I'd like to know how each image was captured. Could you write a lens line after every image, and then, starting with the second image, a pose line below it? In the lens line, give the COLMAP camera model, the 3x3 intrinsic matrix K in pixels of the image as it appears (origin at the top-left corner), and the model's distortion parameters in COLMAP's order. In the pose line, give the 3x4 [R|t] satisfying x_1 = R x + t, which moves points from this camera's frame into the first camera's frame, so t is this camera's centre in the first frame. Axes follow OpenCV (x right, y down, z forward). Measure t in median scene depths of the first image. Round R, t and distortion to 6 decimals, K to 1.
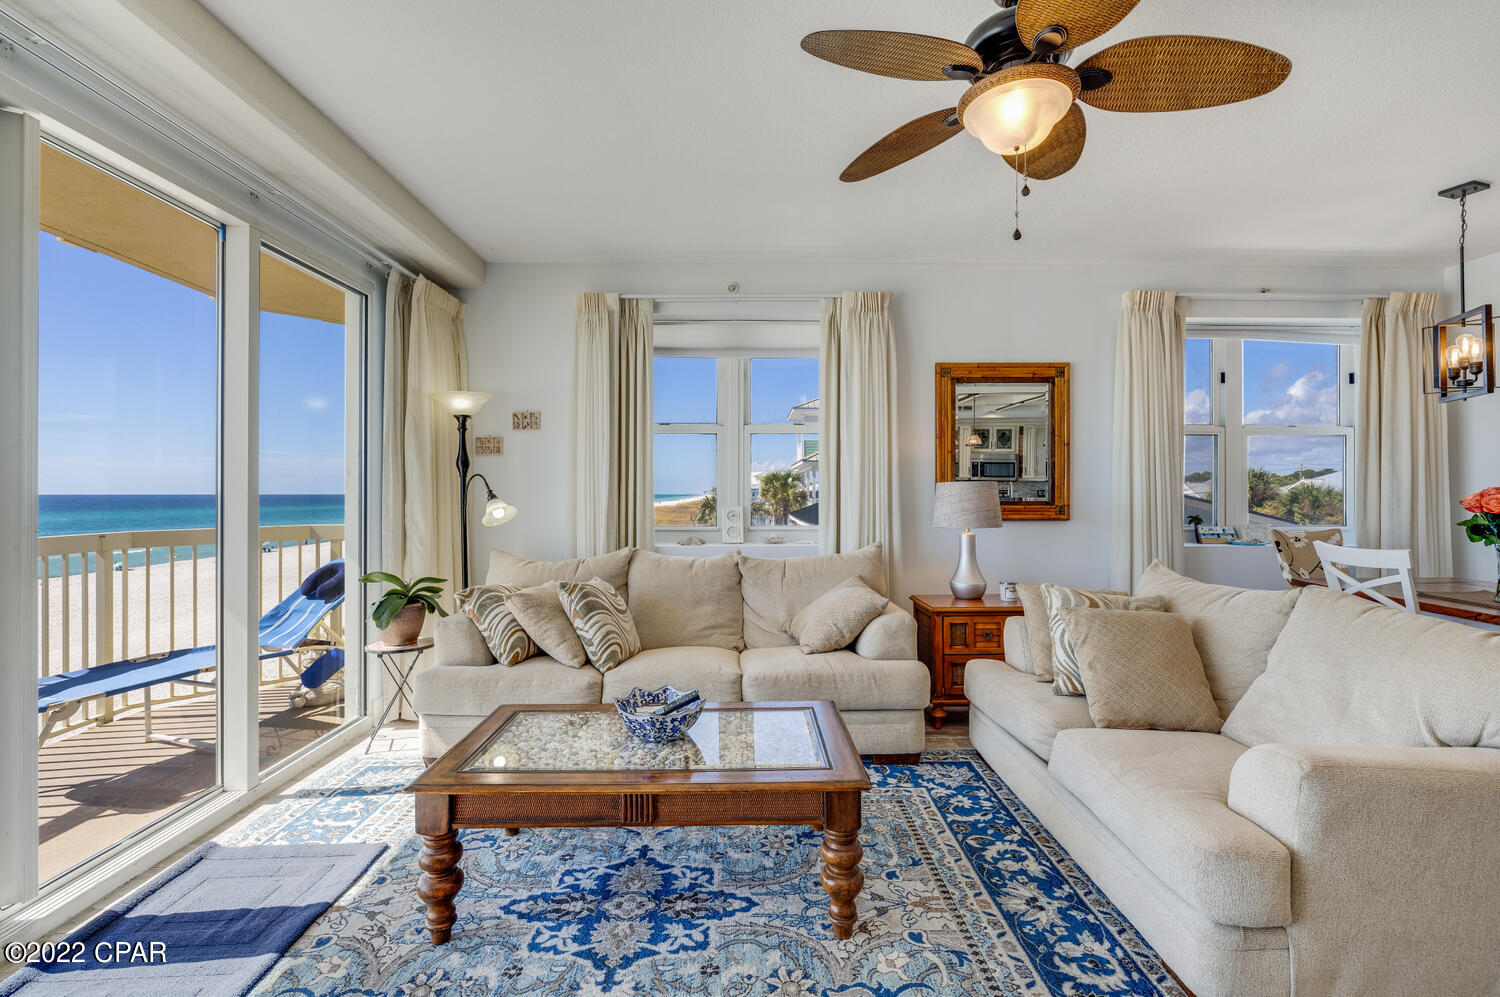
lens RADIAL K [[680.1, 0, 750.0], [0, 680.1, 498.5], [0, 0, 1]] dist [-0.006176, -0.000264]
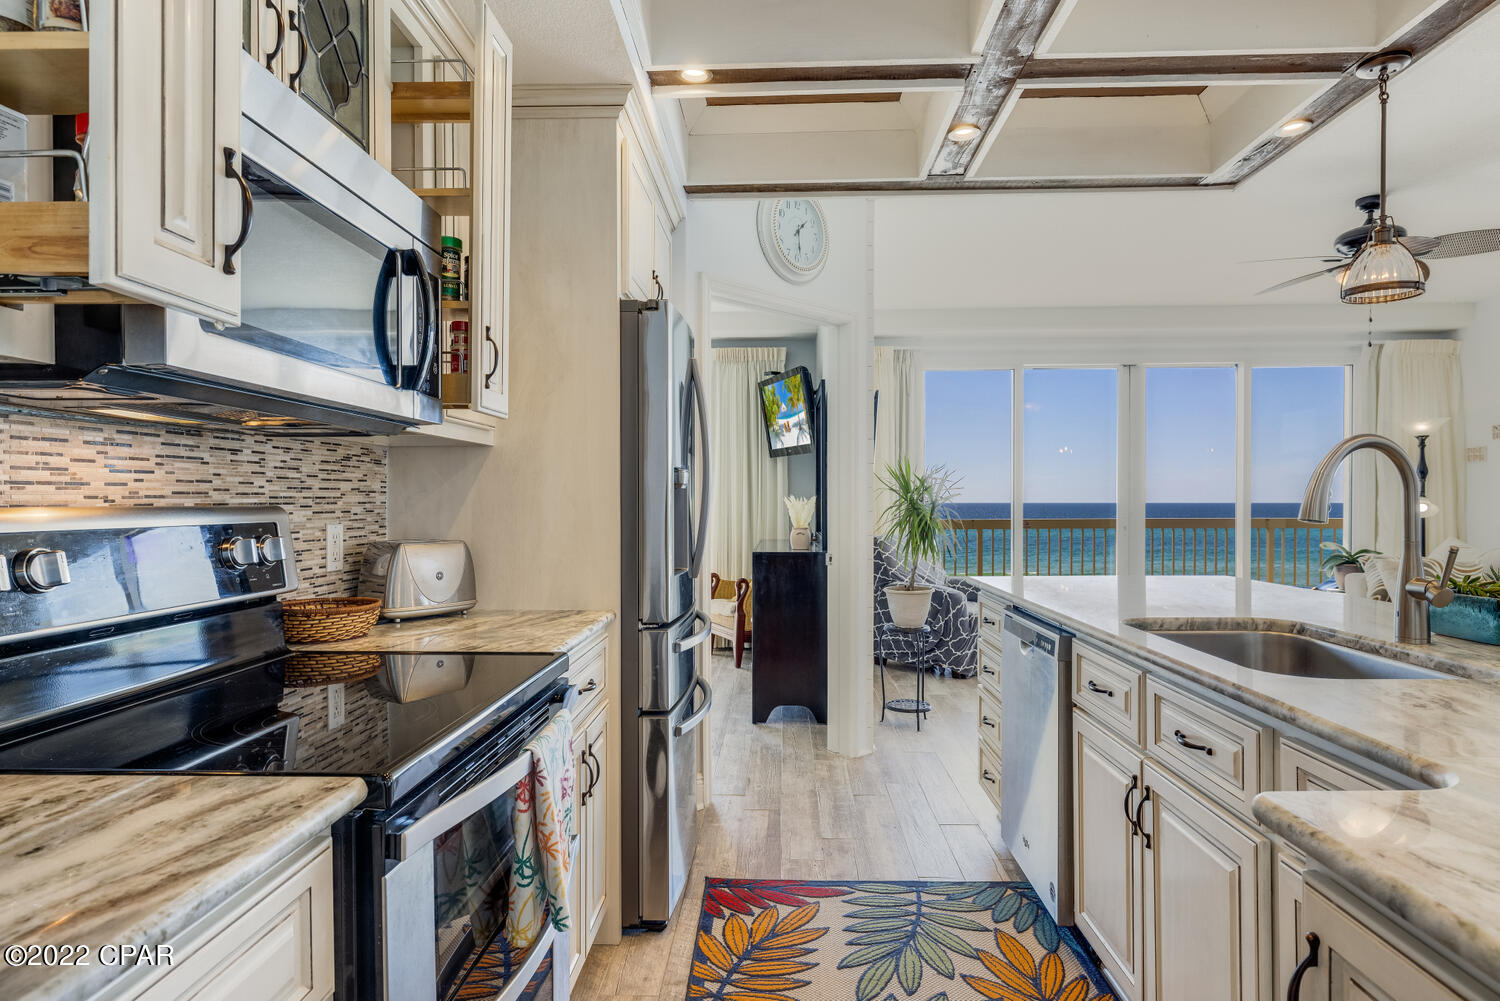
lens RADIAL K [[849.2, 0, 749.5], [0, 849.2, 509.3], [0, 0, 1]] dist [-0.002892, 0.001130]
pose [[-0.056420, 0.008144, -0.998374, 1.210074], [-0.008031, 0.999931, 0.008611, 0.018561], [0.998375, 0.008504, -0.056351, -0.215110]]
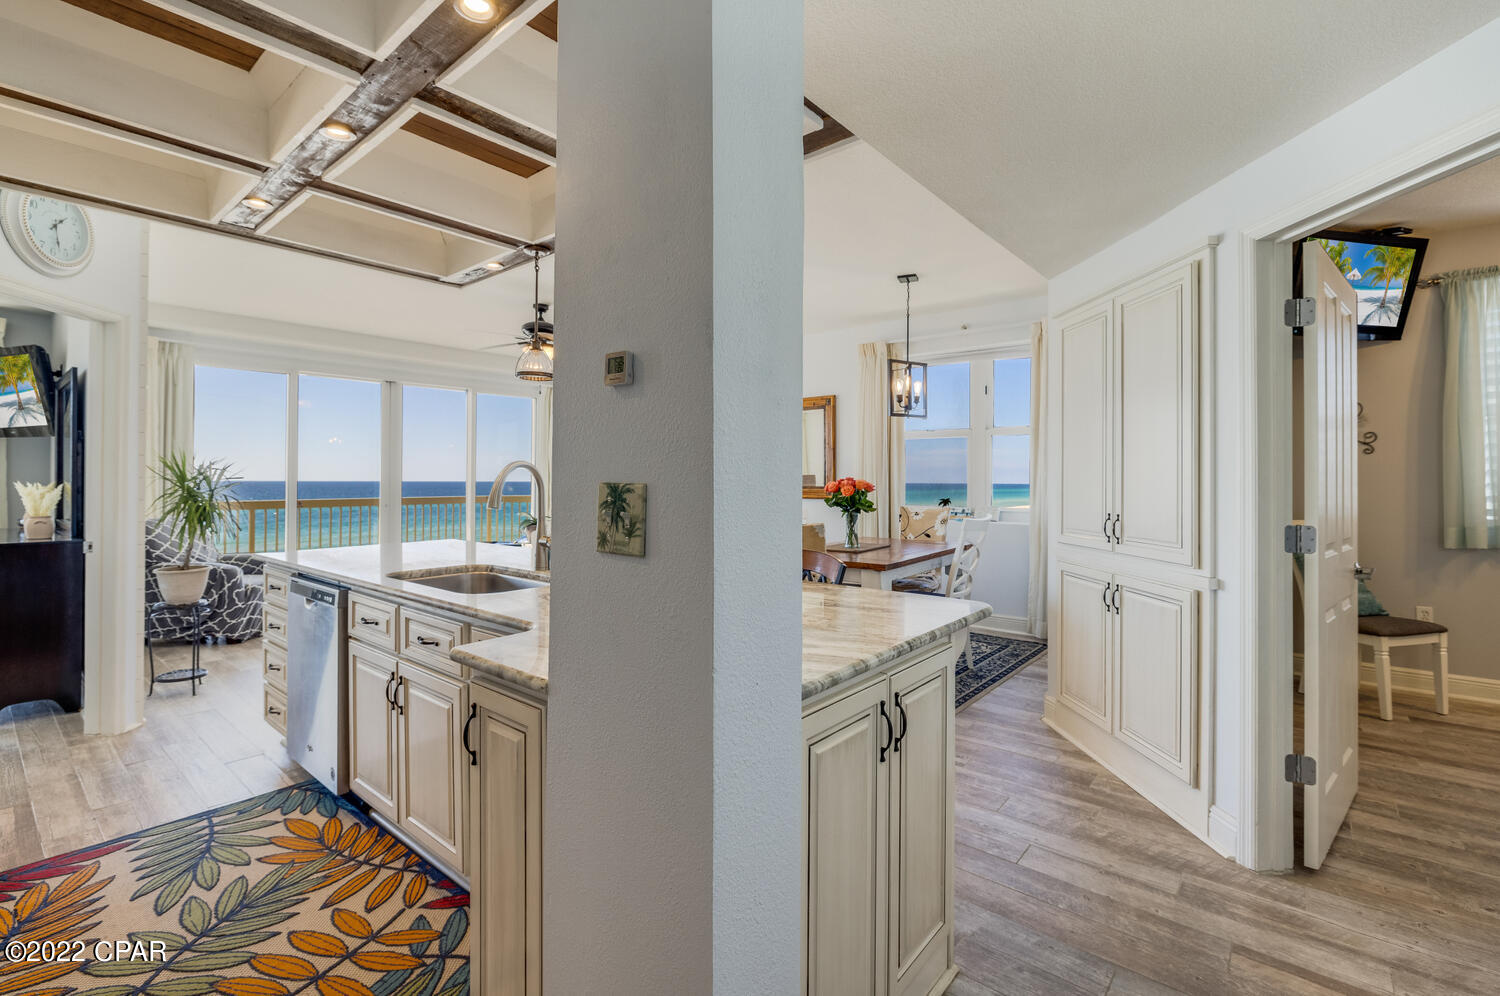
lens RADIAL K [[674.5, 0, 749.5], [0, 674.5, 474.2], [0, 0, 1]] dist [-0.008279, 0.000980]
pose [[0.754805, -0.004518, -0.655933, 1.338345], [-0.008320, 0.999830, -0.016461, 0.004053], [0.655896, 0.017882, 0.754639, -0.264349]]
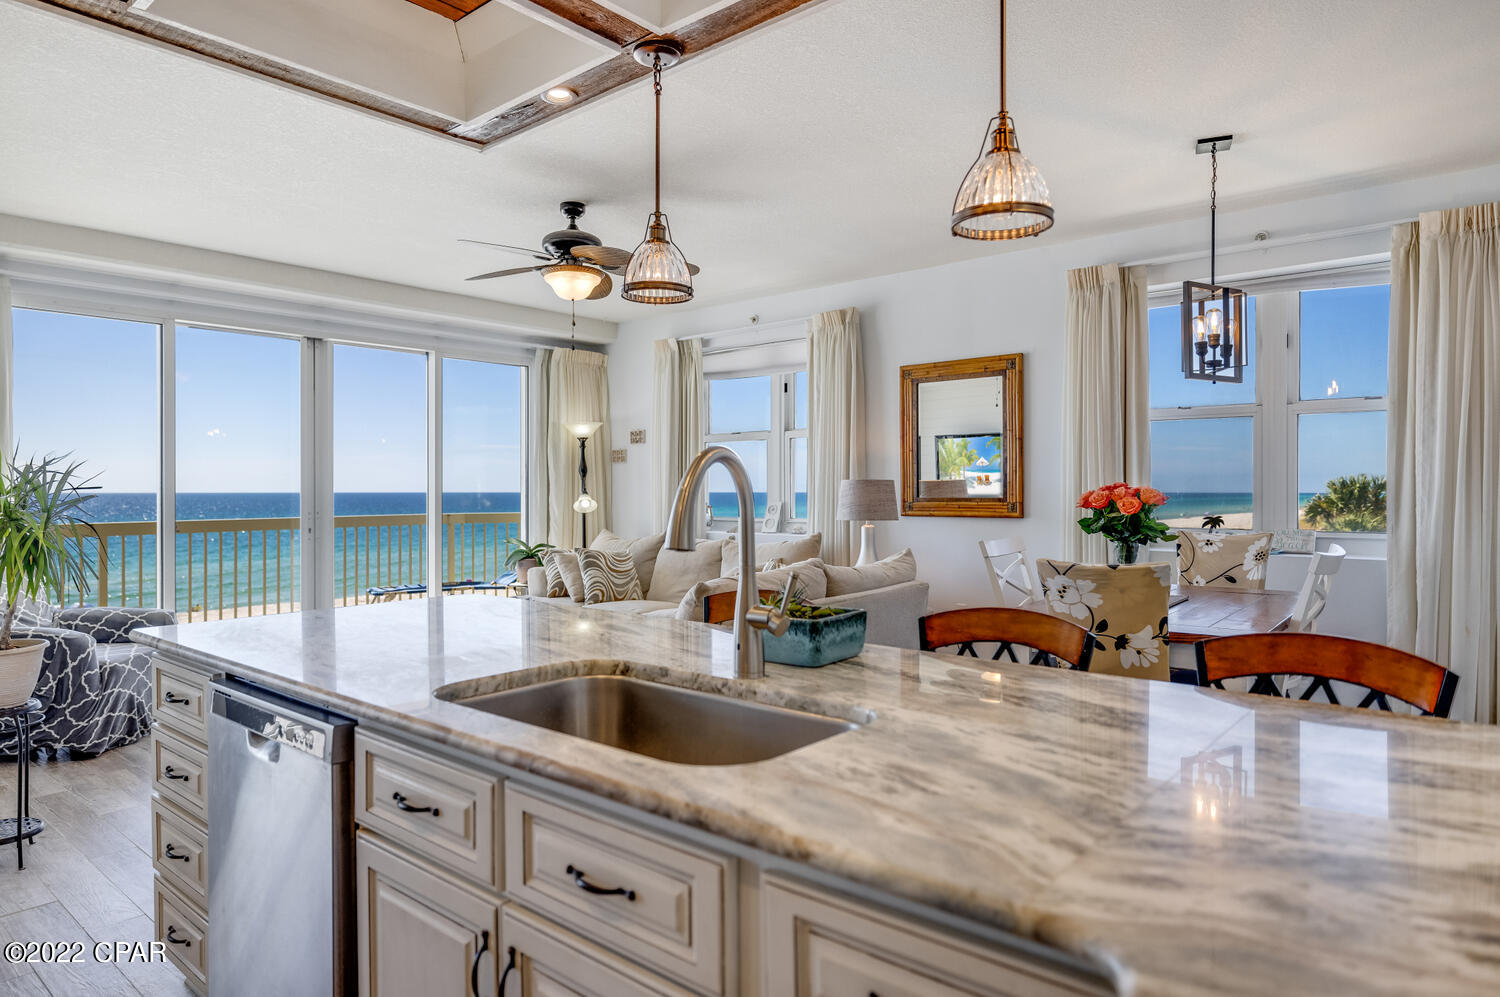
lens RADIAL K [[909.2, 0, 746.4], [0, 909.2, 493.2], [0, 0, 1]] dist [-0.001336, -0.002480]
pose [[0.747570, 0.000572, -0.664182, 1.049126], [-0.004435, 0.999982, -0.004130, 0.004928], [0.664168, 0.006034, 0.747559, -0.219043]]
